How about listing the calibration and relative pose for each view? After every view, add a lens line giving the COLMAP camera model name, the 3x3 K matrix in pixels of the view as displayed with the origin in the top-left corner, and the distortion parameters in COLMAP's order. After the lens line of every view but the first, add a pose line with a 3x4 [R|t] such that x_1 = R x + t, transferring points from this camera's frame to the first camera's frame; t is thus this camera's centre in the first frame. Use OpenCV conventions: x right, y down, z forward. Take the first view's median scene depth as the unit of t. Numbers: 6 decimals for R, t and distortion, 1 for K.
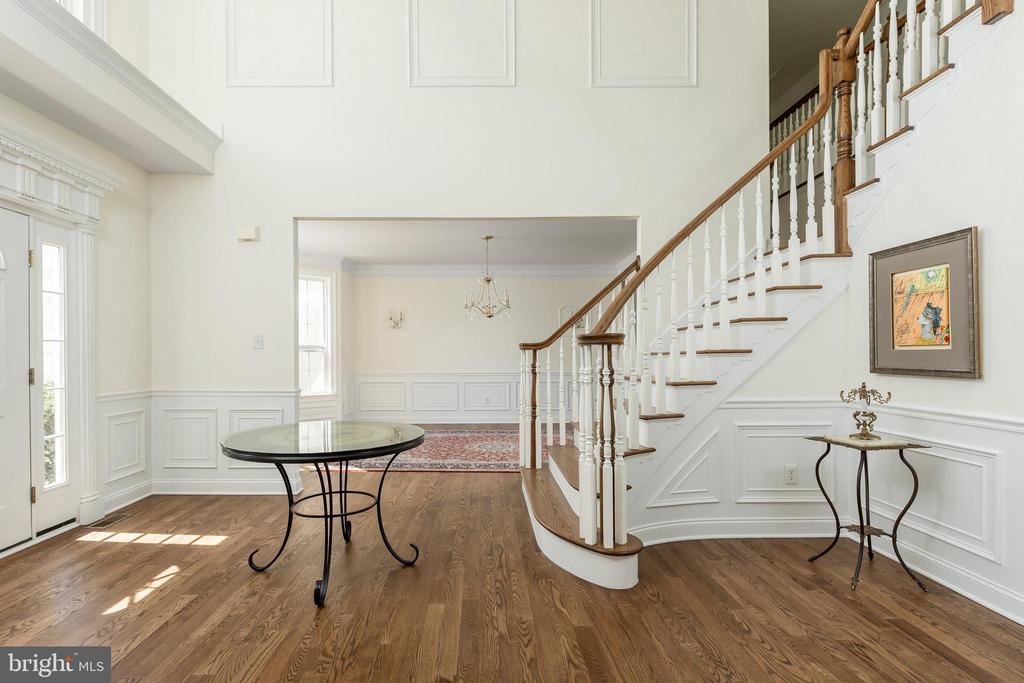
lens RADIAL K [[485.4, 0, 493.0], [0, 485.4, 355.4], [0, 0, 1]] dist [0.010235, -0.001785]
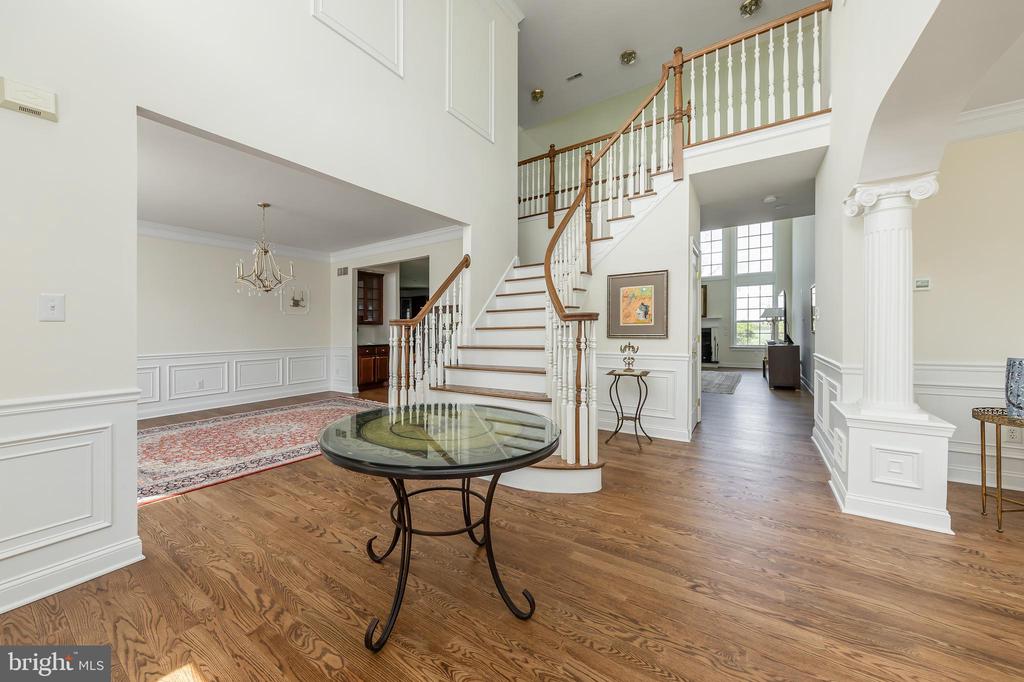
lens RADIAL K [[380.8, 0, 477.6], [0, 380.8, 331.5], [0, 0, 1]] dist [-0.004020, 0.000092]
pose [[0.605039, -0.007349, 0.796162, -0.800686], [0.011640, 0.999932, 0.000385, 0.005826], [-0.796111, 0.009034, 0.605084, 0.563911]]
